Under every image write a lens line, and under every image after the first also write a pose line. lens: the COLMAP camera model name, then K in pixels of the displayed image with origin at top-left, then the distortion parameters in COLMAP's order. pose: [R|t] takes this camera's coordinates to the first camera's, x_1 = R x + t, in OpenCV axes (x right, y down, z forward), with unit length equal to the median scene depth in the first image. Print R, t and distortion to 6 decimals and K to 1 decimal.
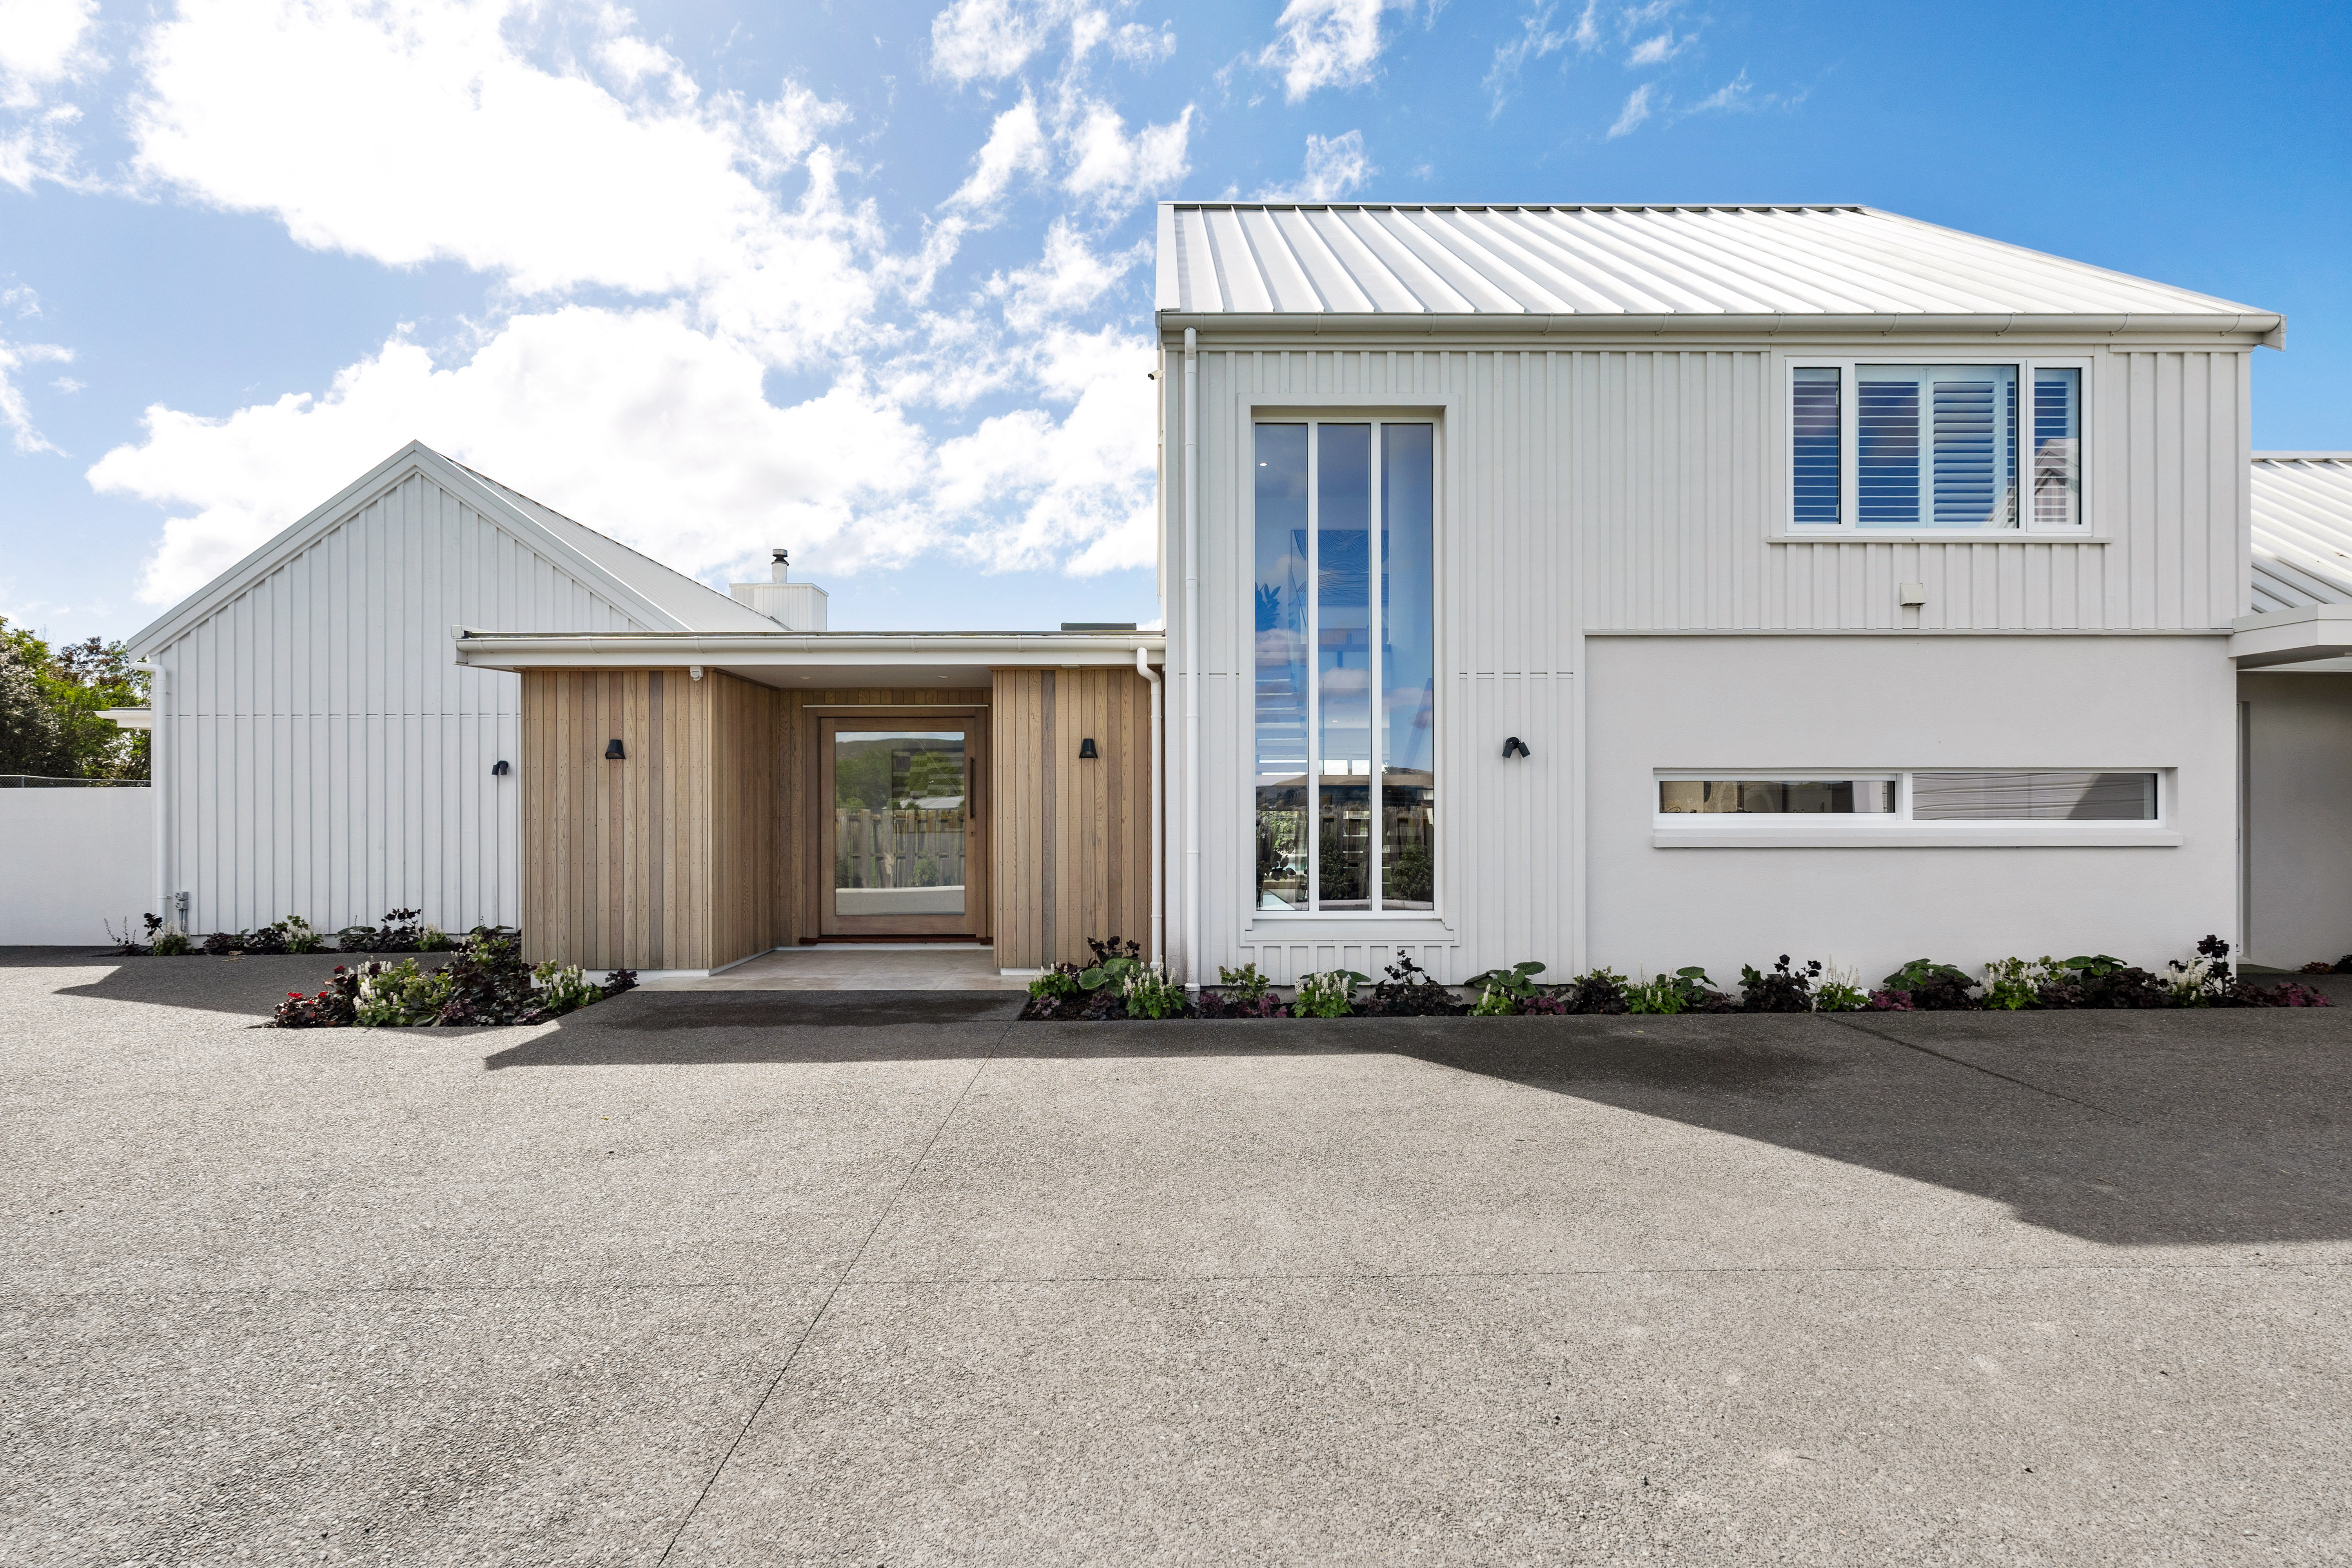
lens RADIAL K [[1199.0, 0, 1175.0], [0, 1199.0, 796.8], [0, 0, 1]] dist [0.000787, 0.000168]
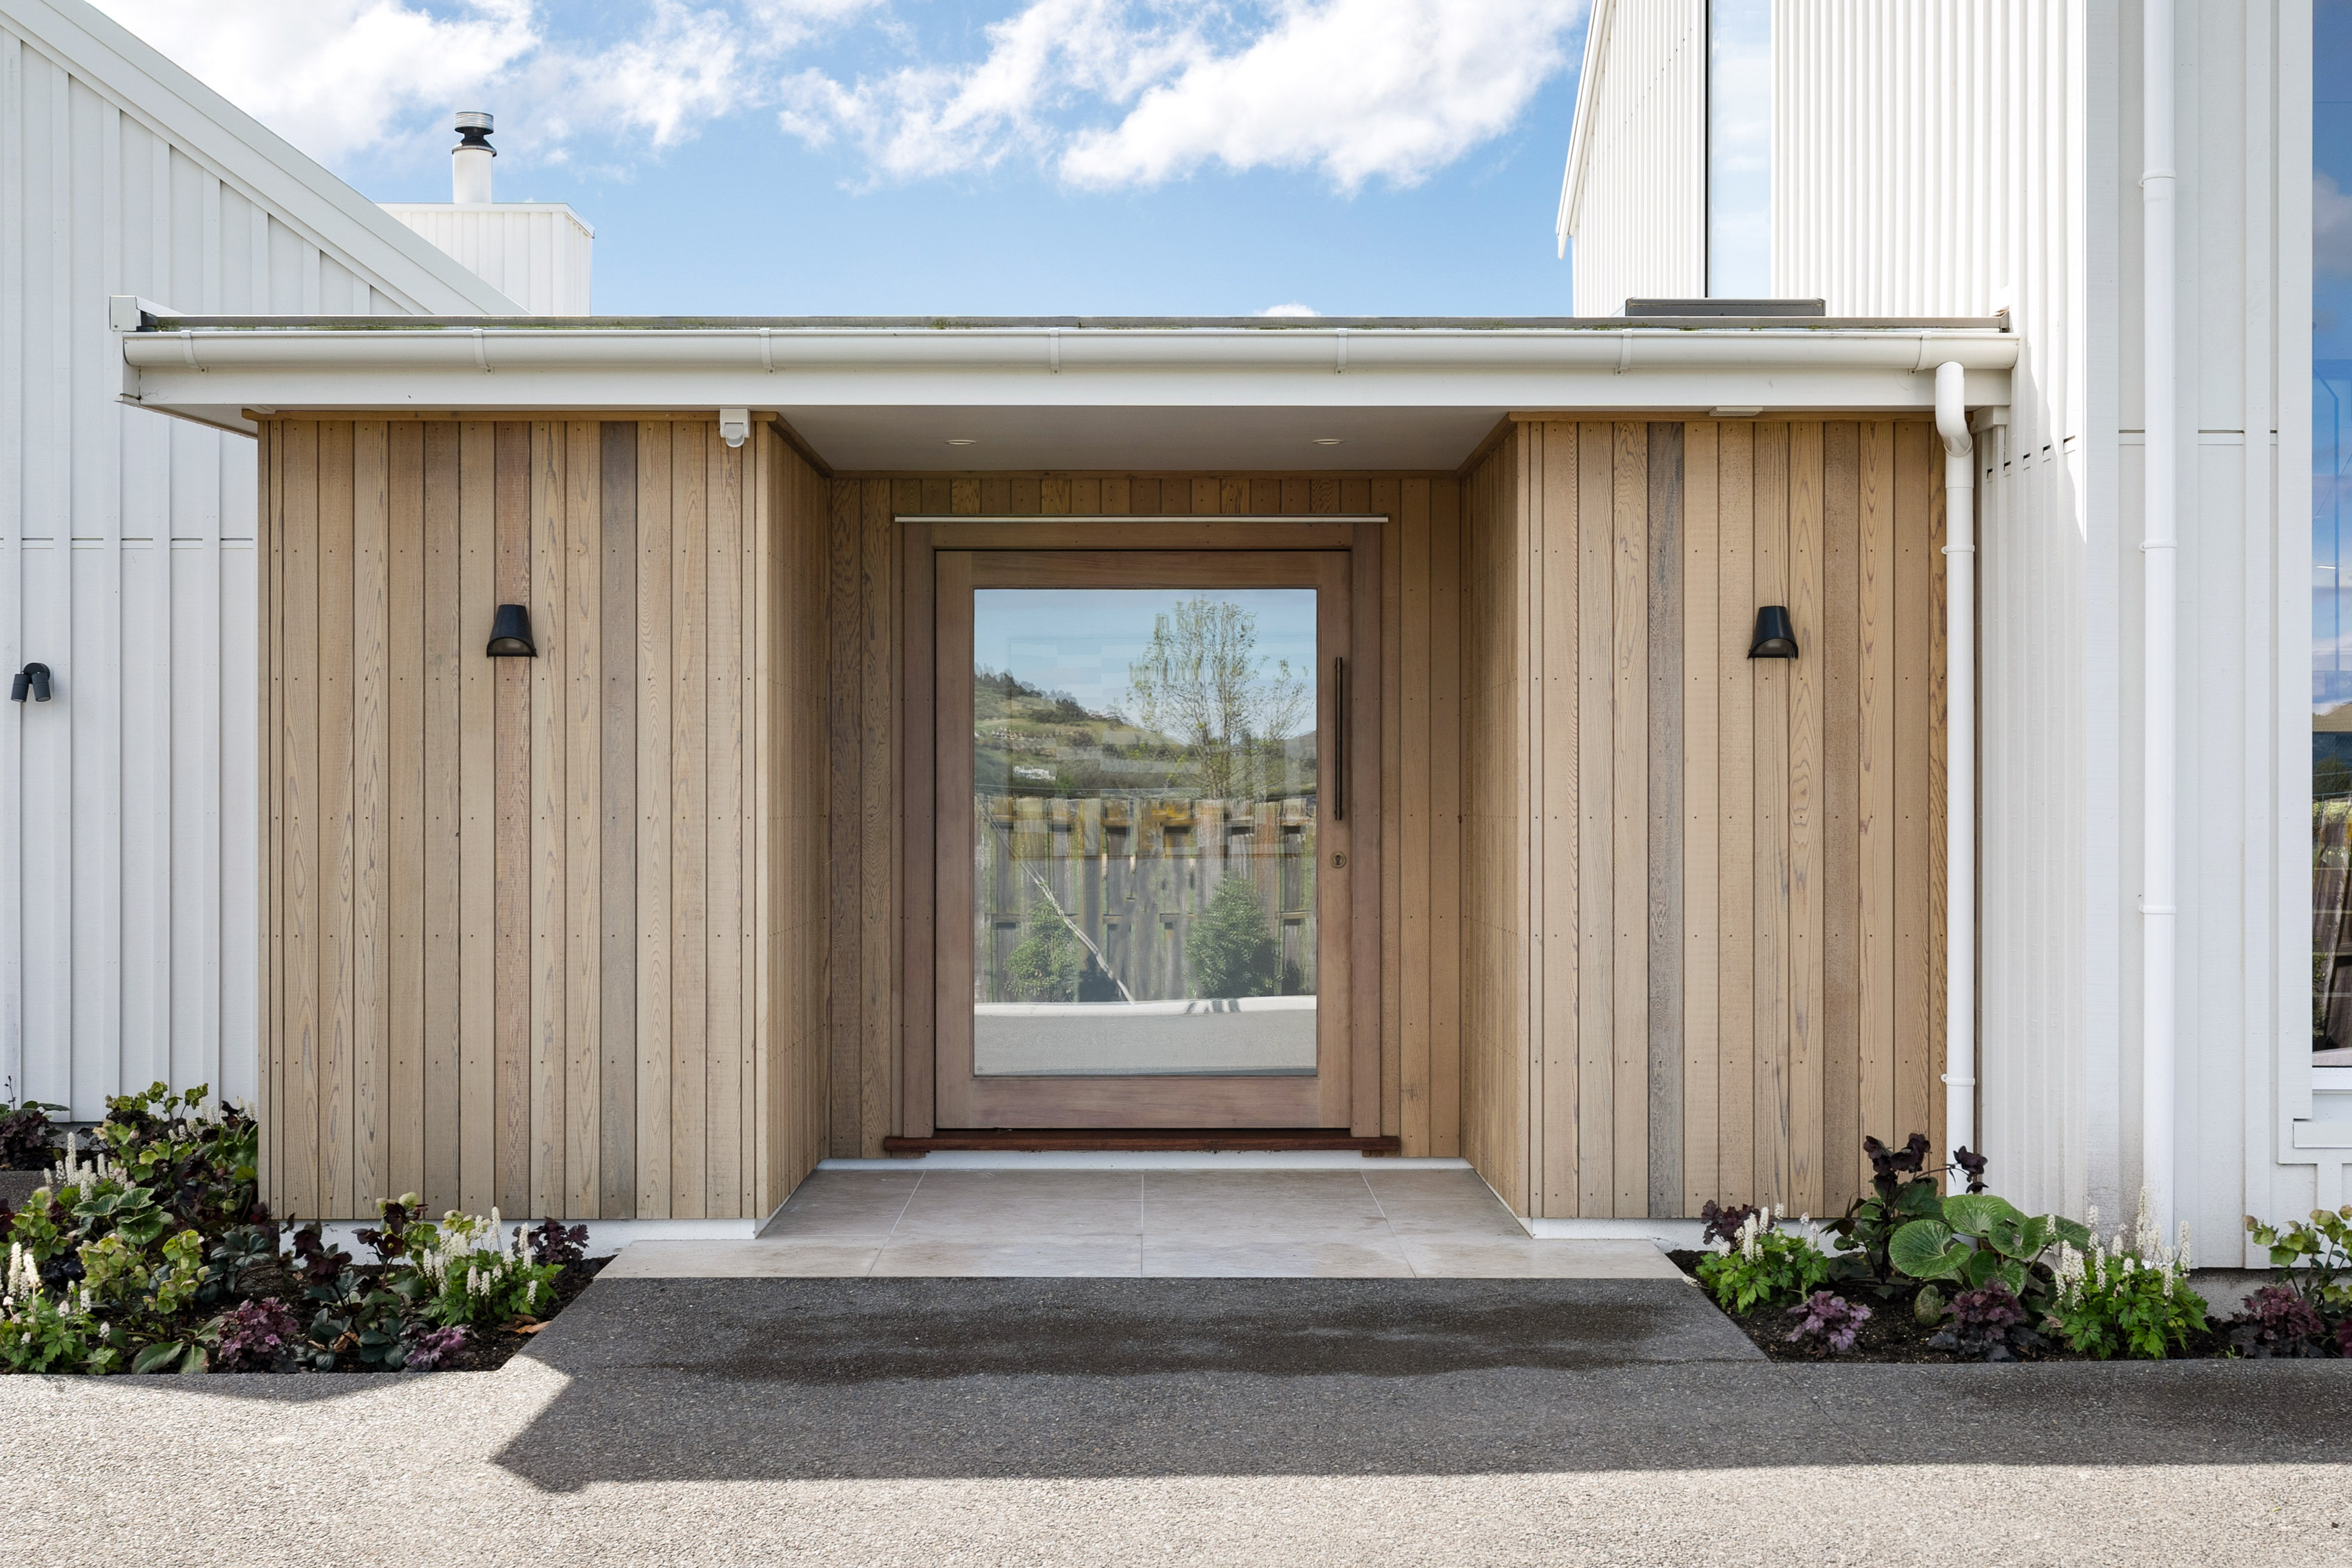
lens RADIAL K [[3113.8, 0, 1175.9], [0, 3113.8, 779.5], [0, 0, 1]] dist [-0.015550, 0.000000]
pose [[0.999995, 0.002945, 0.000959, -0.259993], [-0.002948, 0.999990, 0.003218, 0.002913], [-0.000950, -0.003220, 0.999994, 0.030814]]
